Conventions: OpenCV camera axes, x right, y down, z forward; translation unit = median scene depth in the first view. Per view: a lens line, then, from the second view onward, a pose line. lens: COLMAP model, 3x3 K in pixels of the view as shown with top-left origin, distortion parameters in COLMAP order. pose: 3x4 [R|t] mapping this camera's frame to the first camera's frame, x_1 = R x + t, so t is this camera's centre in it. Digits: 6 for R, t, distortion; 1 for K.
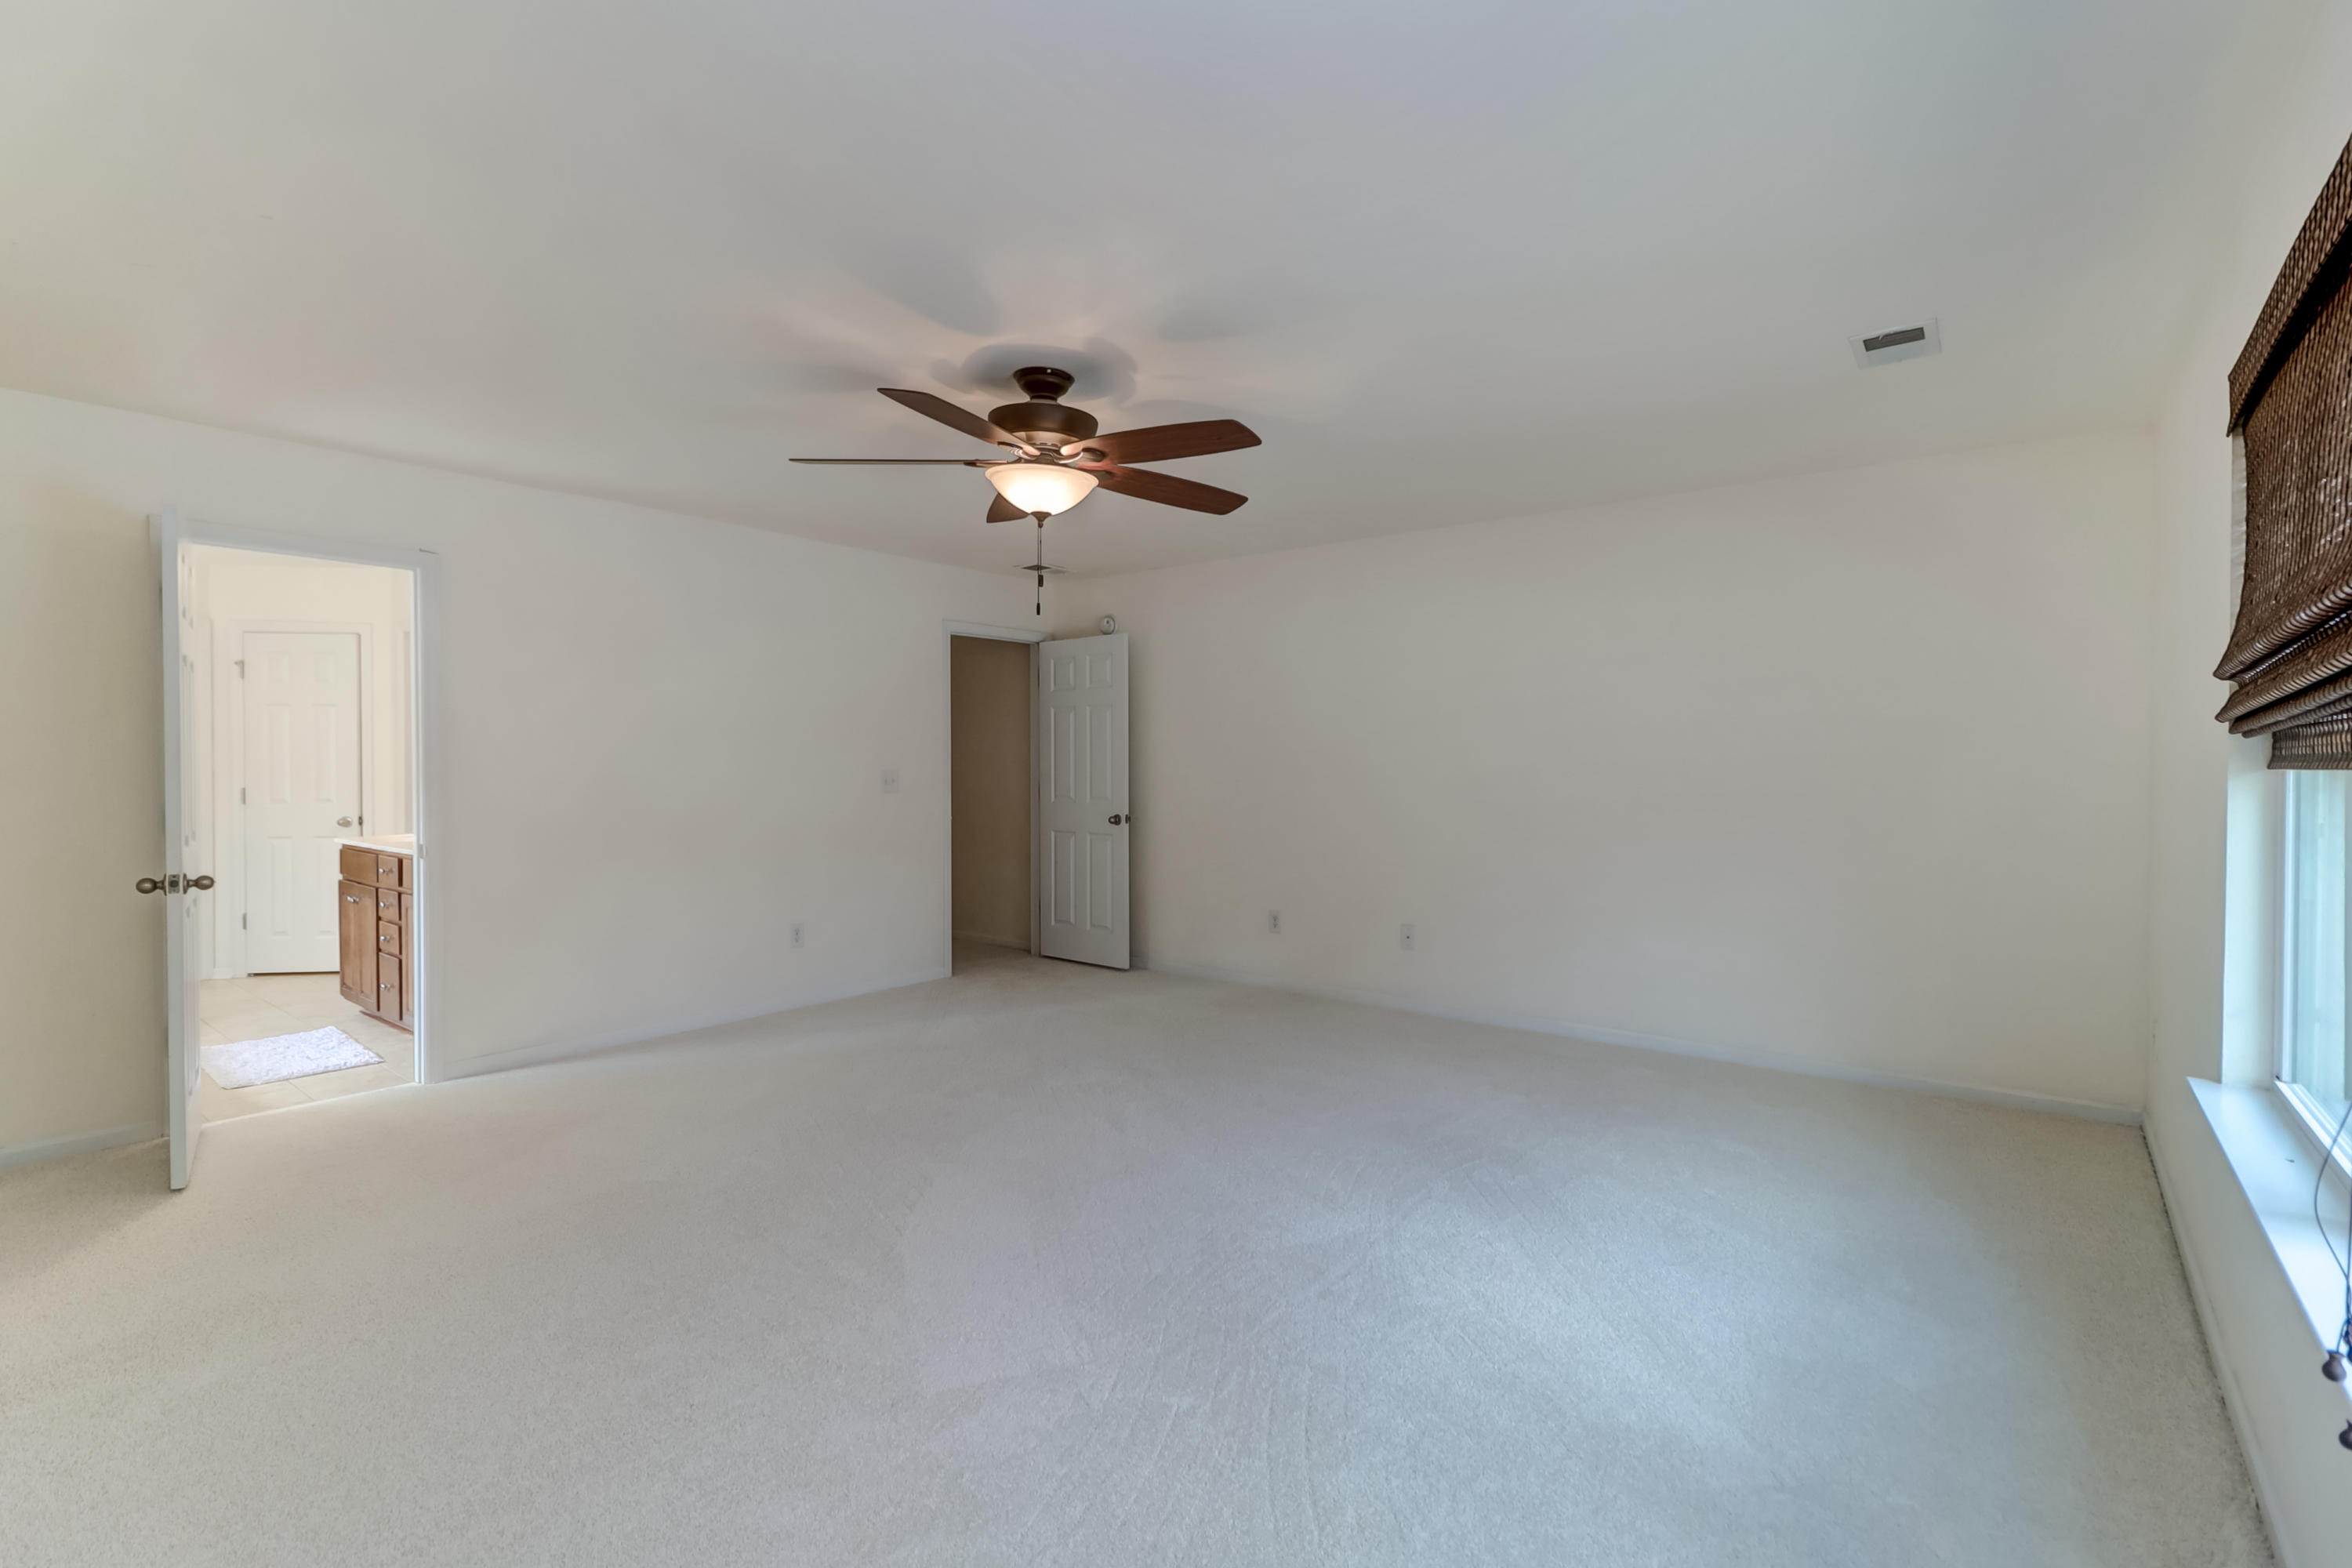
lens RADIAL K [[1105.9, 0, 1230.0], [0, 1105.9, 781.6], [0, 0, 1]] dist [0.001045, -0.000056]
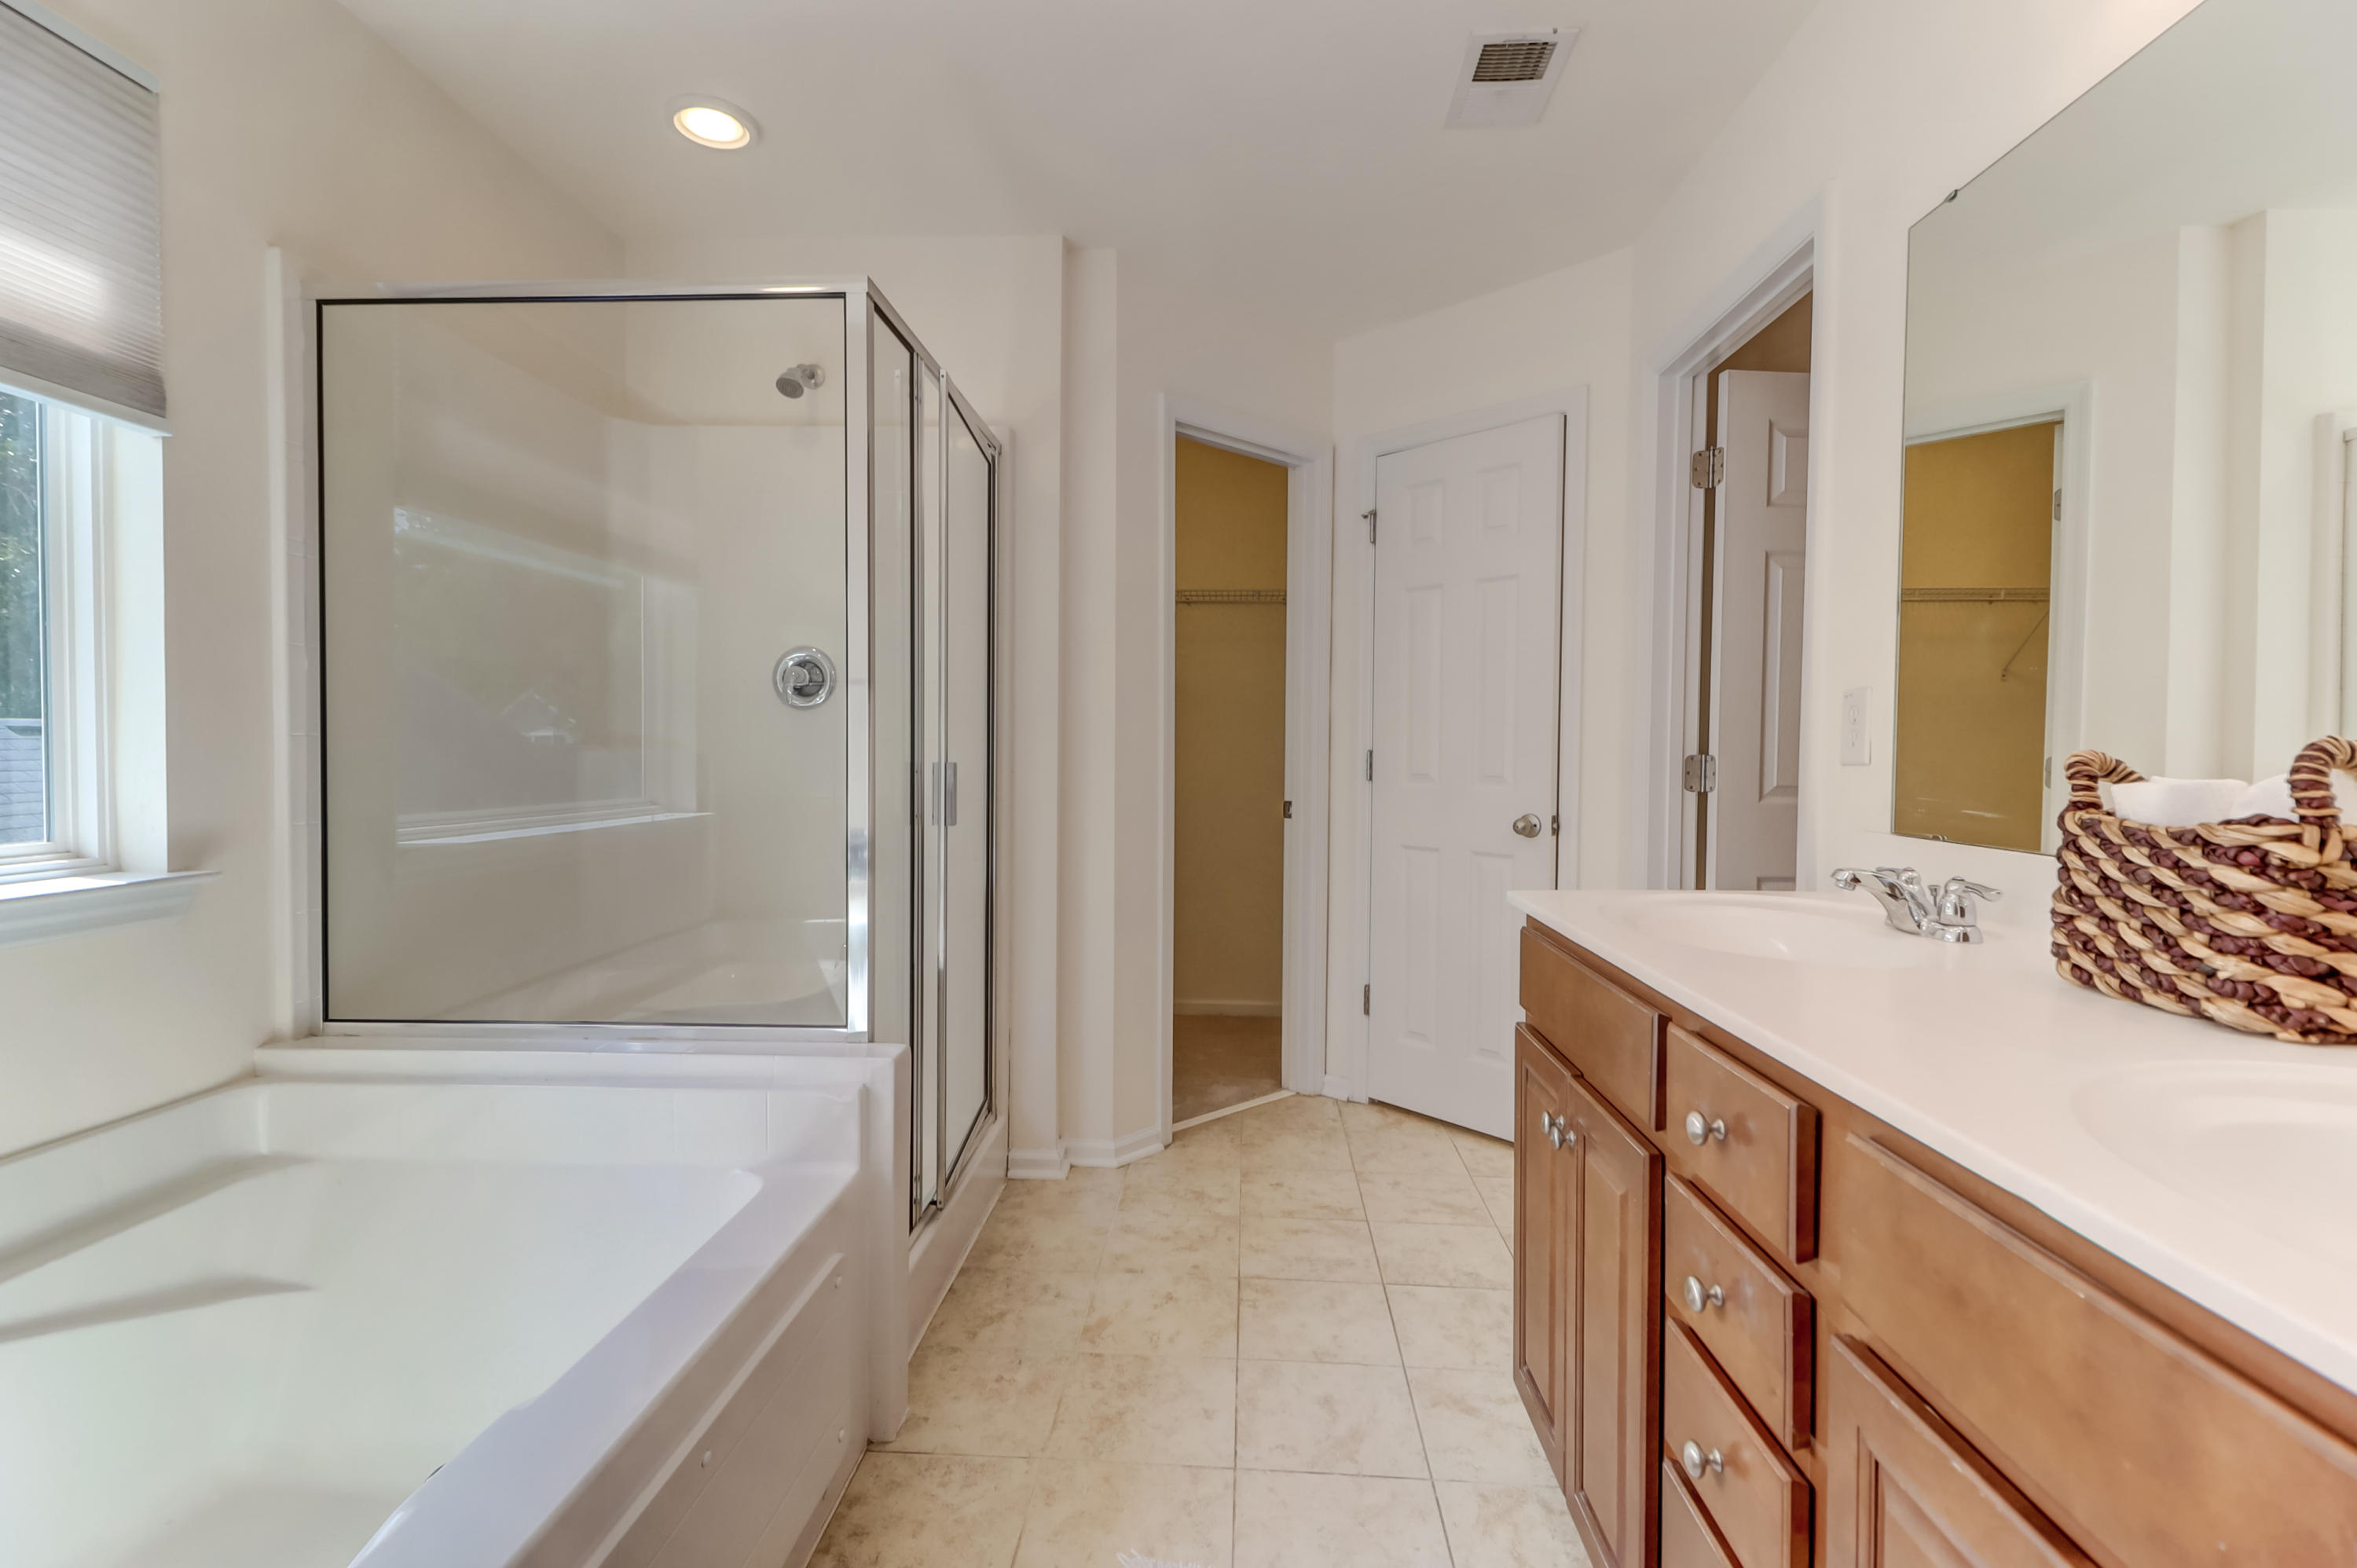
lens RADIAL K [[1060.6, 0, 1180.9], [0, 1060.6, 786.8], [0, 0, 1]] dist [0.022561, -0.013149]
pose [[0.557899, 0.029774, -0.829374, -0.521004], [-0.020893, 0.999543, 0.021829, 0.013909], [0.829645, 0.005149, 0.558267, 0.642269]]
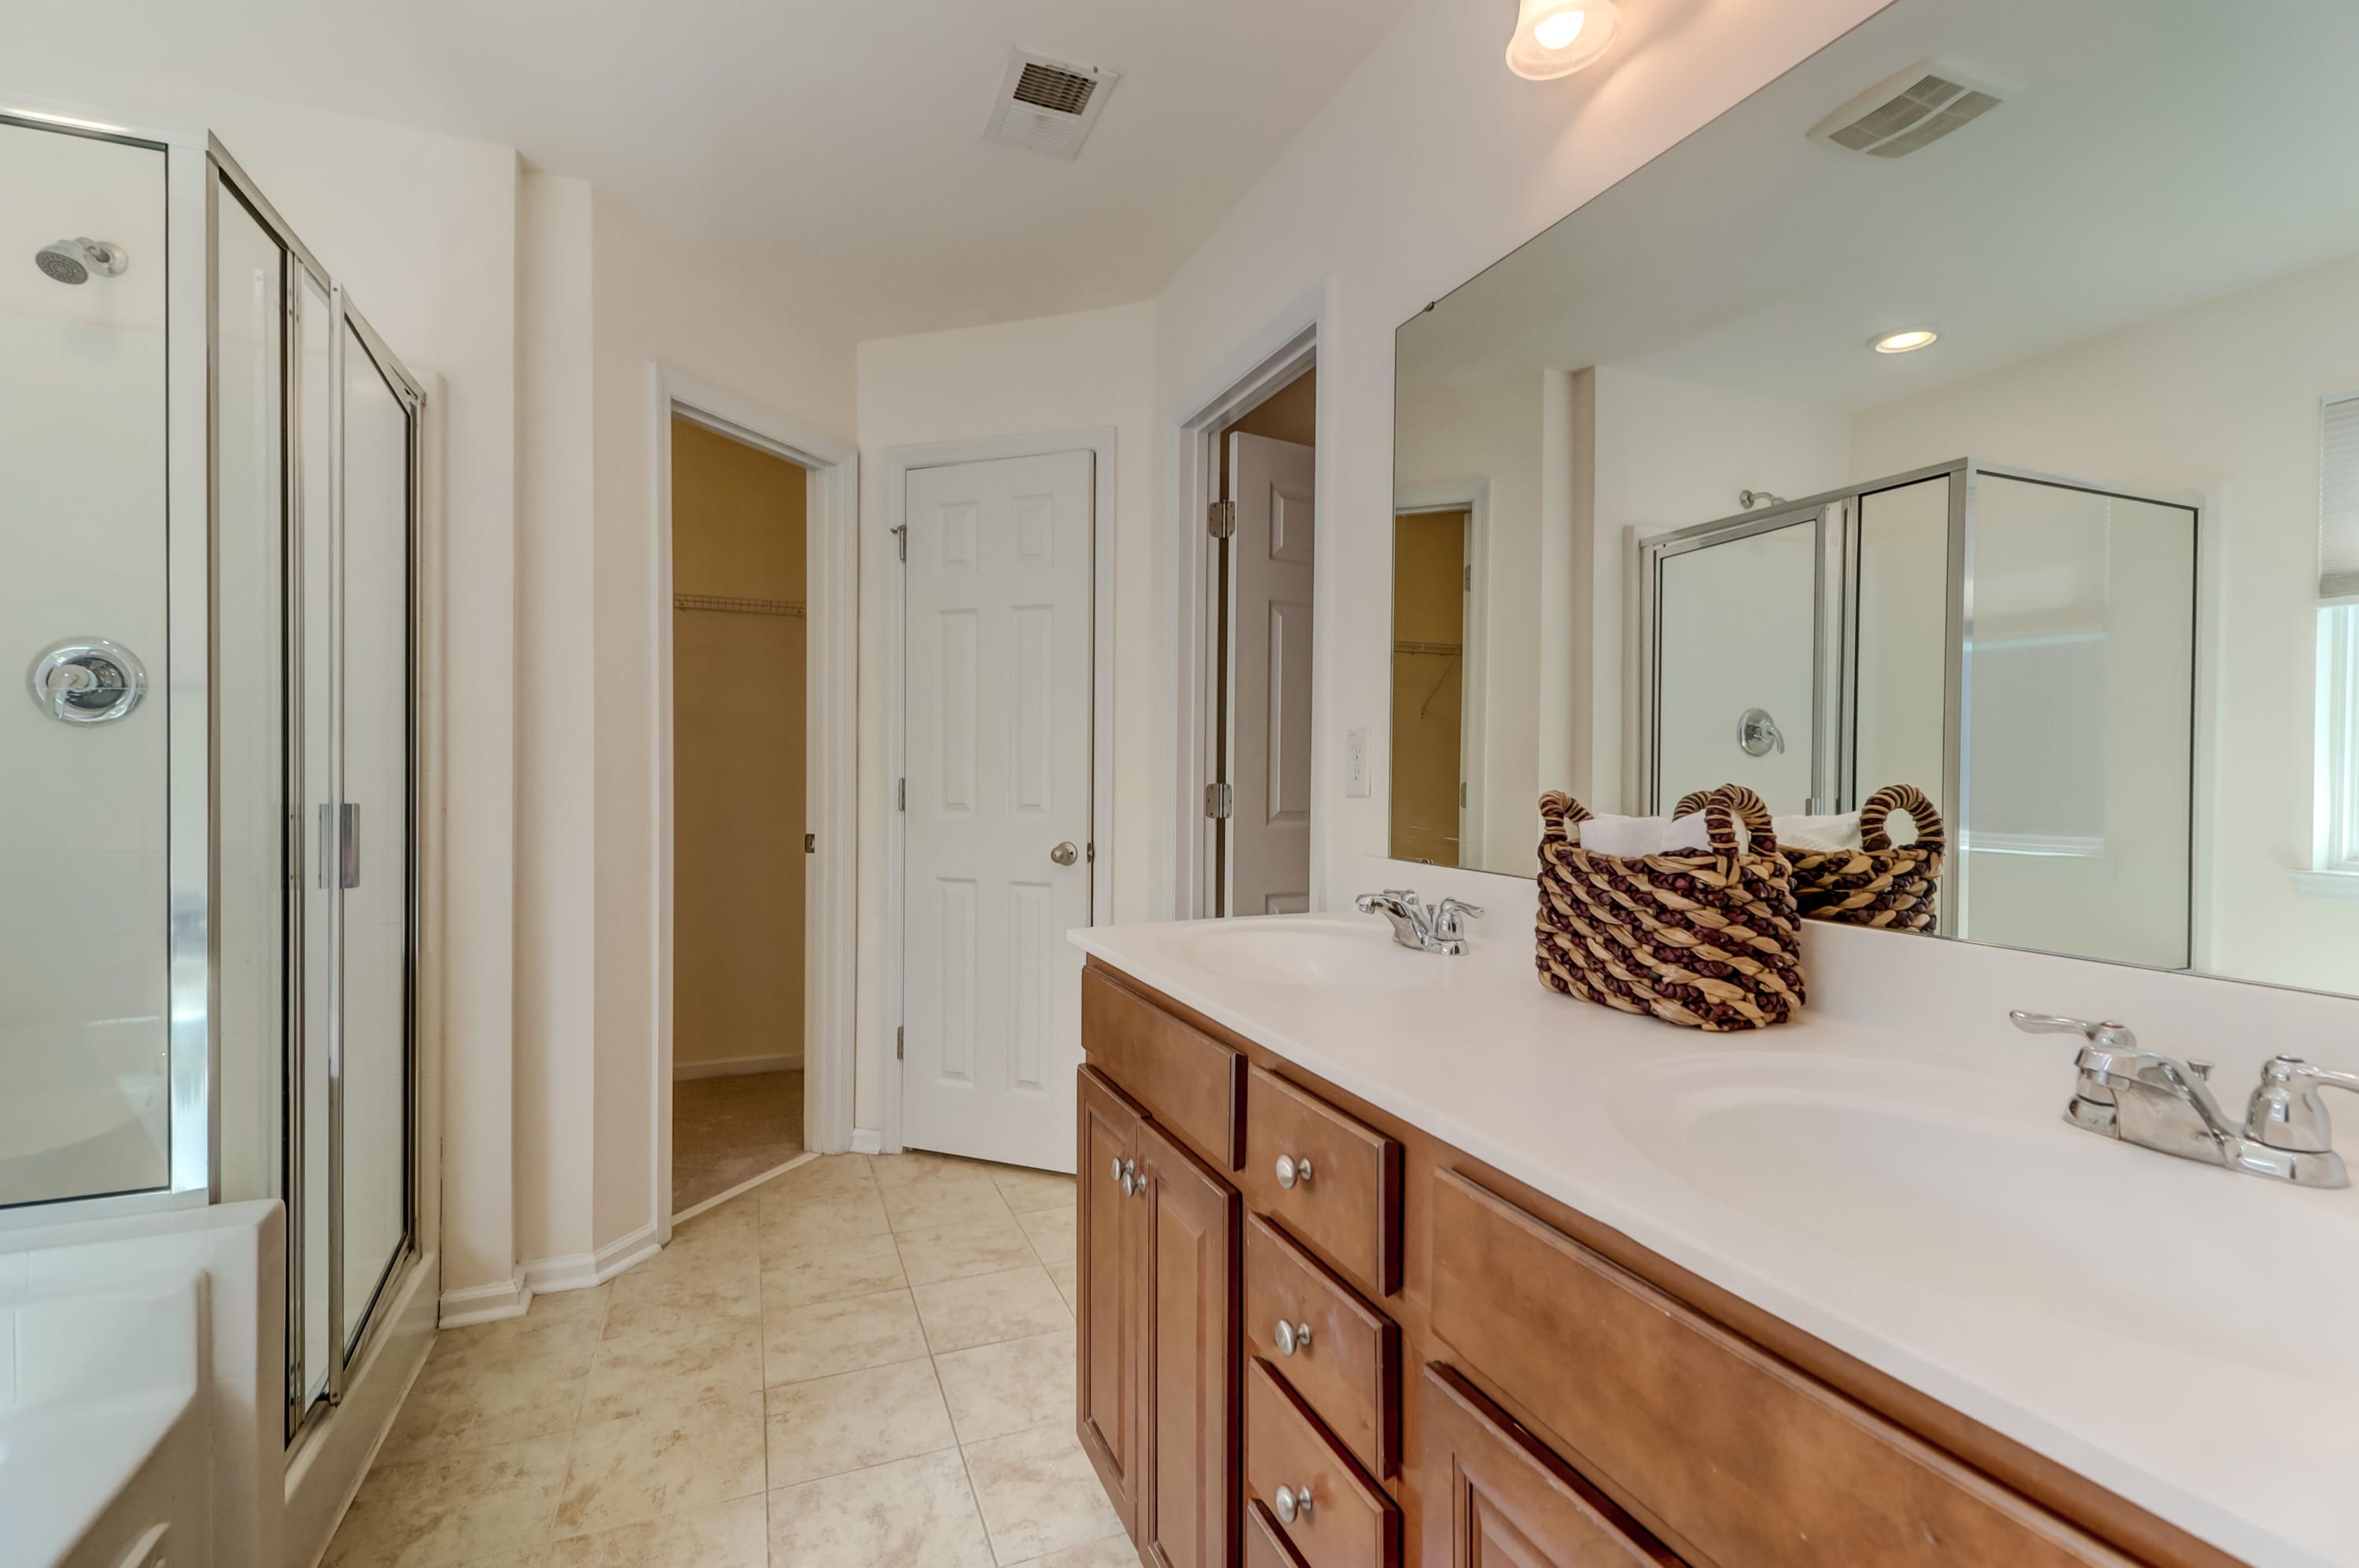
lens RADIAL K [[1061.6, 0, 1181.9], [0, 1061.6, 786.8], [0, 0, 1]] dist [0.022561, -0.013149]
pose [[0.865644, 0.008832, -0.500583, -0.541247], [-0.012393, 0.999916, -0.003789, 0.009883], [0.500507, 0.009484, 0.865680, 0.647908]]
